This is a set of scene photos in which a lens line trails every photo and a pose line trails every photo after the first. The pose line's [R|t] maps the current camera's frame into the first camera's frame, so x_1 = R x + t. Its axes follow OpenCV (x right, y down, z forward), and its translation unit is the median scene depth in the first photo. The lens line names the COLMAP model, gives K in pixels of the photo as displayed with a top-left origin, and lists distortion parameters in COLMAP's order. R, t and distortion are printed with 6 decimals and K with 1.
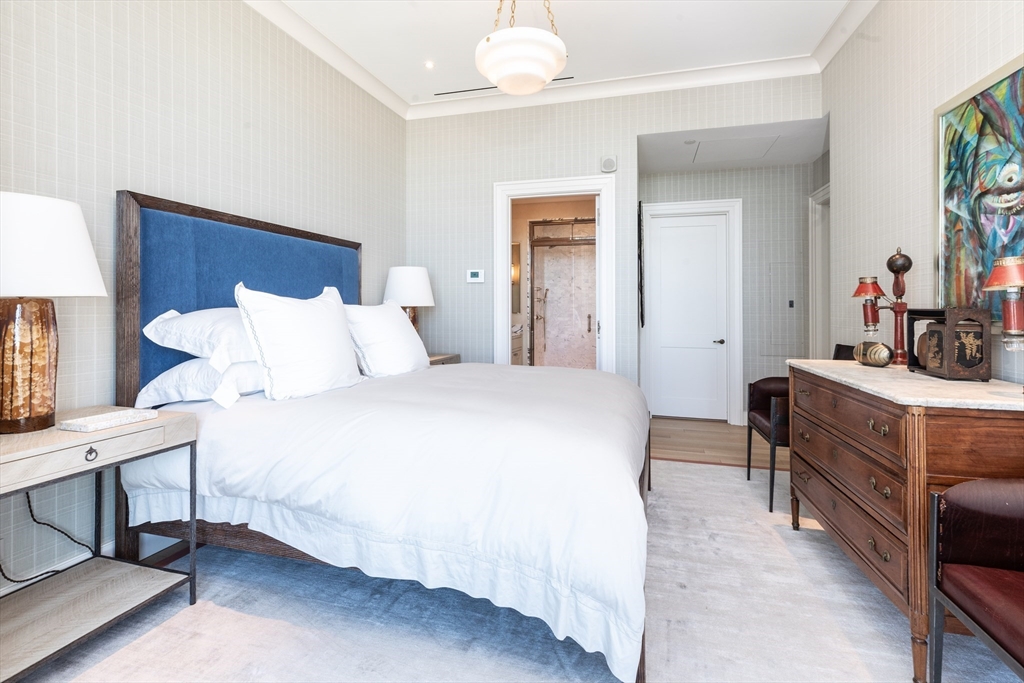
lens RADIAL K [[470.0, 0, 502.0], [0, 470.0, 305.4], [0, 0, 1]] dist [-0.000080, 0.000041]
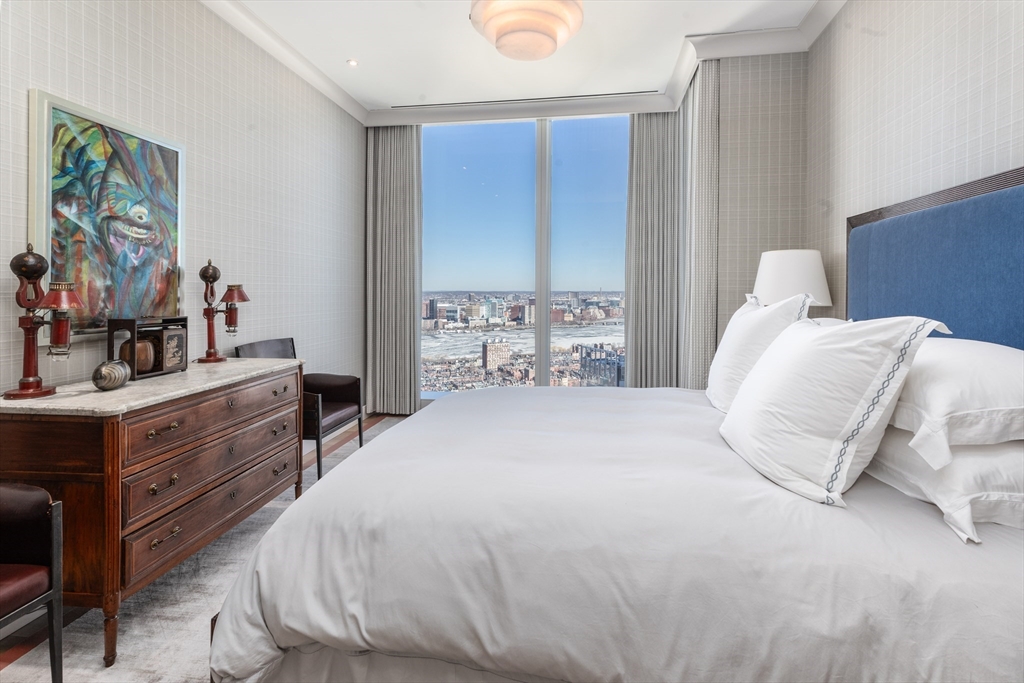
lens RADIAL K [[470.0, 0, 504.2], [0, 470.0, 294.2], [0, 0, 1]] dist [-0.000080, 0.000041]
pose [[-0.994353, 0.000378, -0.106125, 0.190812], [0.000016, 0.999994, 0.003417, -0.053124], [0.106126, 0.003396, -0.994347, 2.197221]]
